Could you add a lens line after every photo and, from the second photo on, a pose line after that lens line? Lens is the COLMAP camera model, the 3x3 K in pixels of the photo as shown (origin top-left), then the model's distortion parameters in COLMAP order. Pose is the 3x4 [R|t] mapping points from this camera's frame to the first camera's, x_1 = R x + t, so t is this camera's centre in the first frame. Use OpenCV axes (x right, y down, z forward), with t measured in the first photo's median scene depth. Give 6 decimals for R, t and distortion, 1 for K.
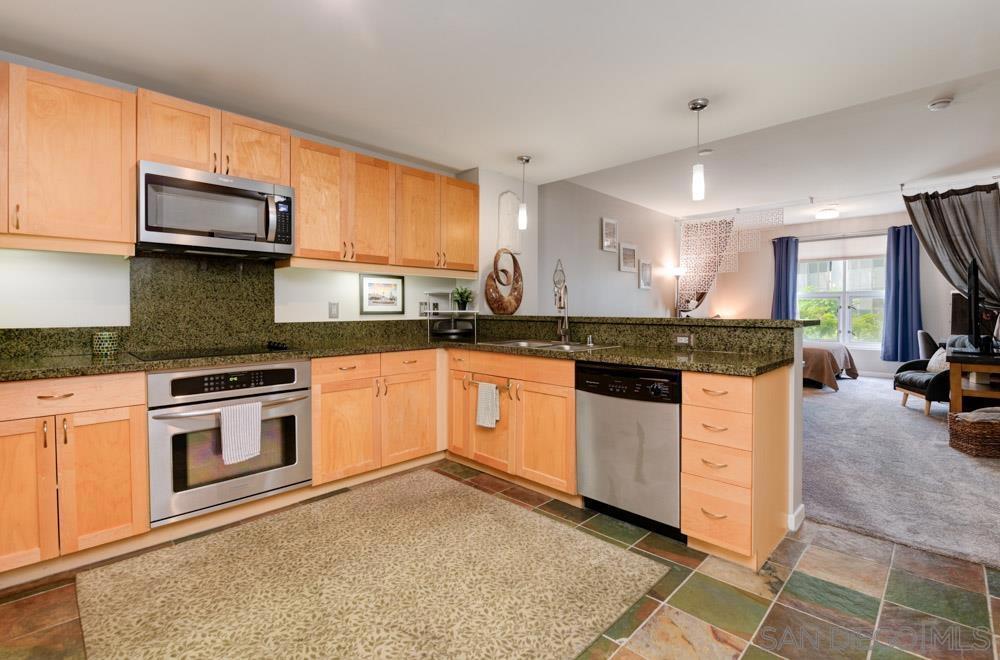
lens RADIAL K [[427.5, 0, 520.0], [0, 427.5, 318.8], [0, 0, 1]] dist [0.004179, -0.003931]
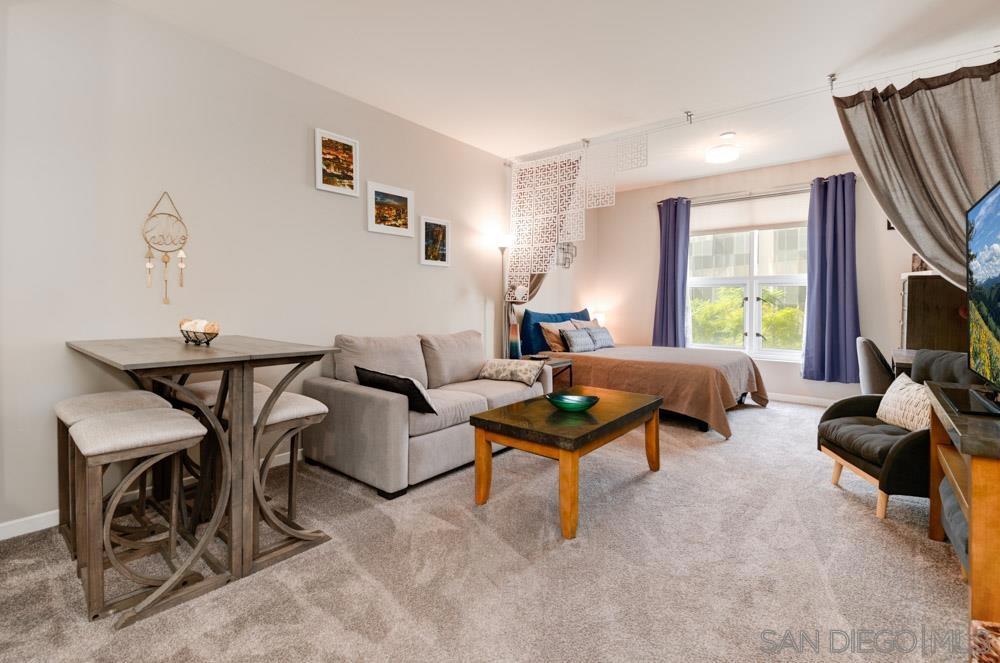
lens RADIAL K [[427.5, 0, 494.2], [0, 427.5, 307.9], [0, 0, 1]] dist [0.004179, -0.003931]
pose [[0.997658, 0.006959, 0.068048, 0.330375], [-0.006316, 0.999933, -0.009656, -0.004185], [-0.068111, 0.009203, 0.997635, 0.376508]]
